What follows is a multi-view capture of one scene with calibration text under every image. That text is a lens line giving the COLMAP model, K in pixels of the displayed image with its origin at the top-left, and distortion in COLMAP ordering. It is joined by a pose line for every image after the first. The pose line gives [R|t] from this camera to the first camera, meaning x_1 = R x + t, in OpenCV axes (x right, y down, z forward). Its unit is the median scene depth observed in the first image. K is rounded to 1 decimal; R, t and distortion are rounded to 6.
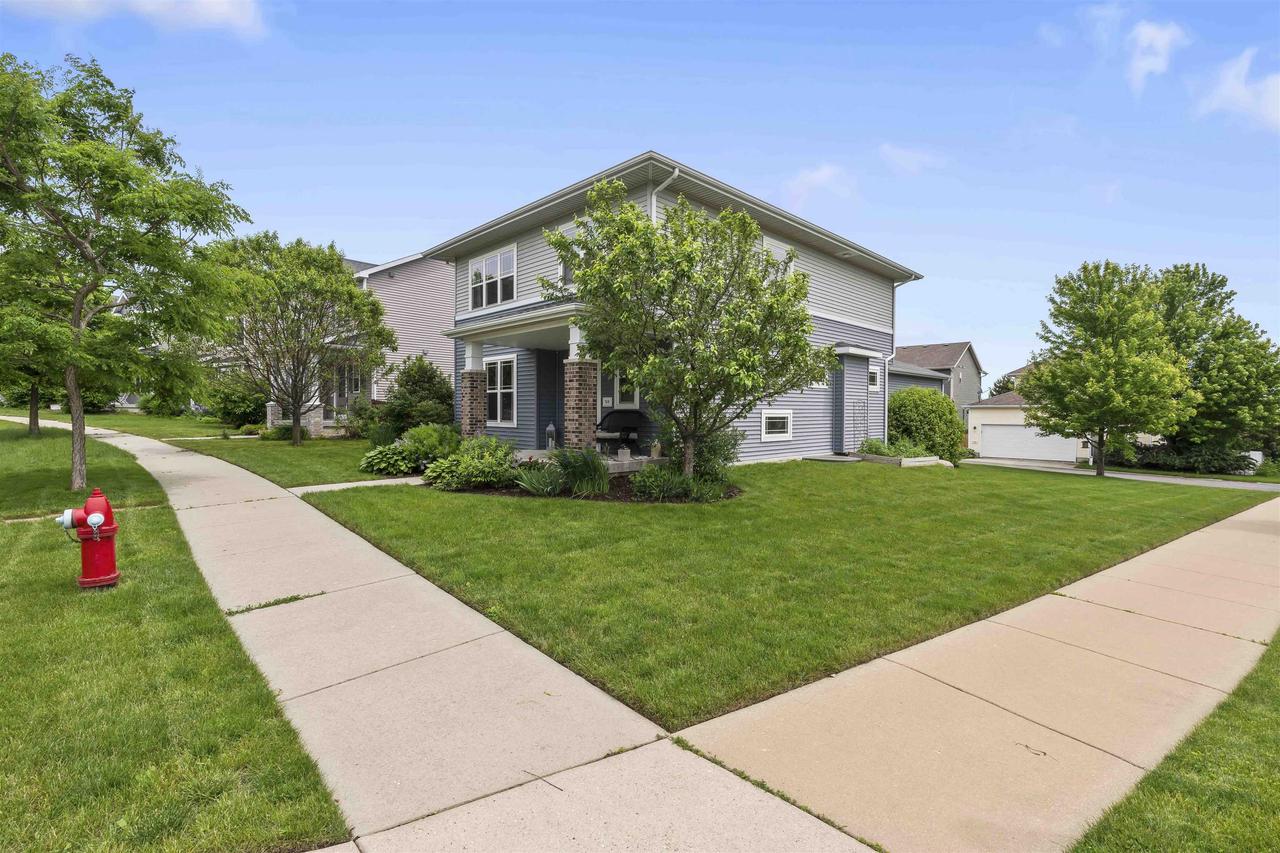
lens RADIAL K [[579.0, 0, 637.3], [0, 579.0, 417.0], [0, 0, 1]] dist [-0.003713, 0.001387]
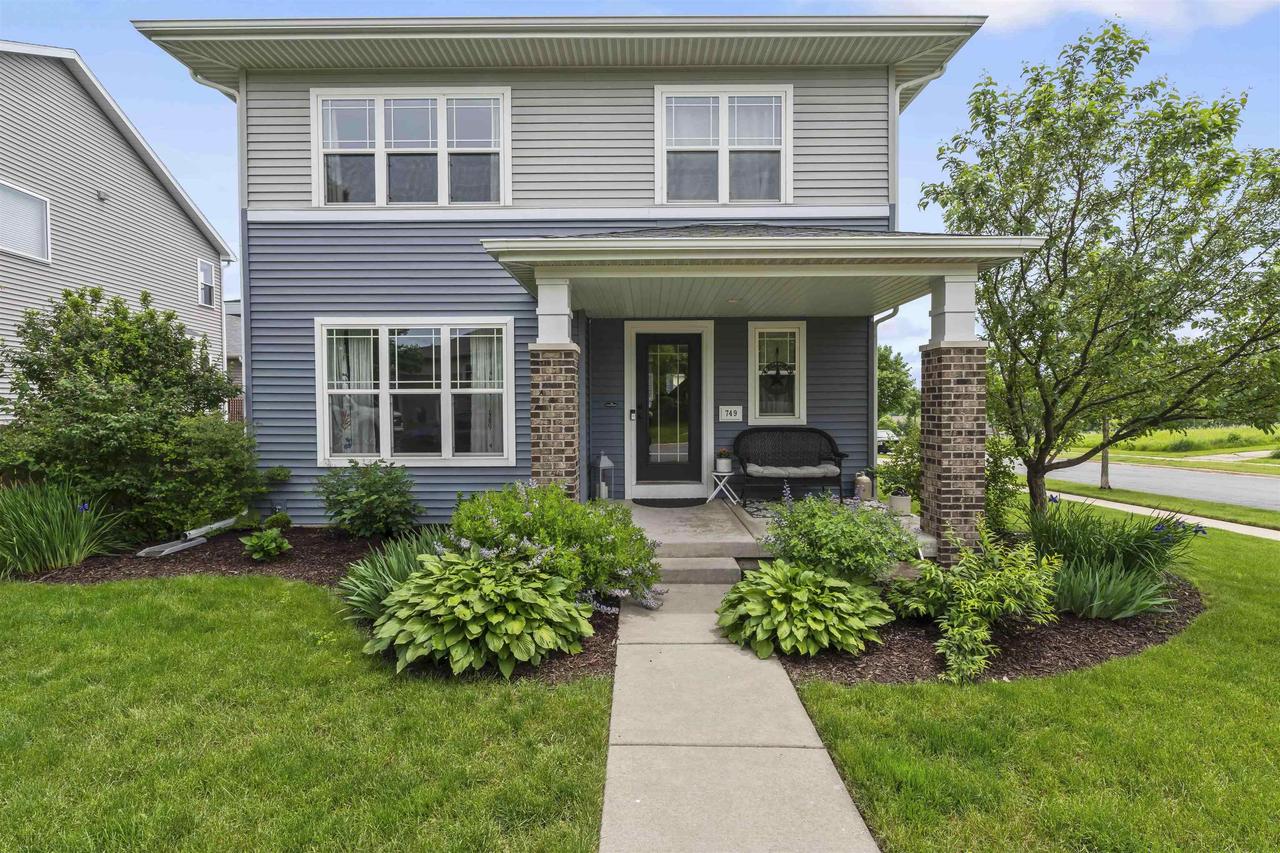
lens RADIAL K [[579.0, 0, 637.3], [0, 579.0, 417.0], [0, 0, 1]] dist [-0.003713, 0.001387]
pose [[0.701969, -0.028641, 0.711631, -0.482364], [0.012831, 0.999537, 0.027572, -0.035583], [-0.712091, -0.010224, 0.702012, 0.576319]]
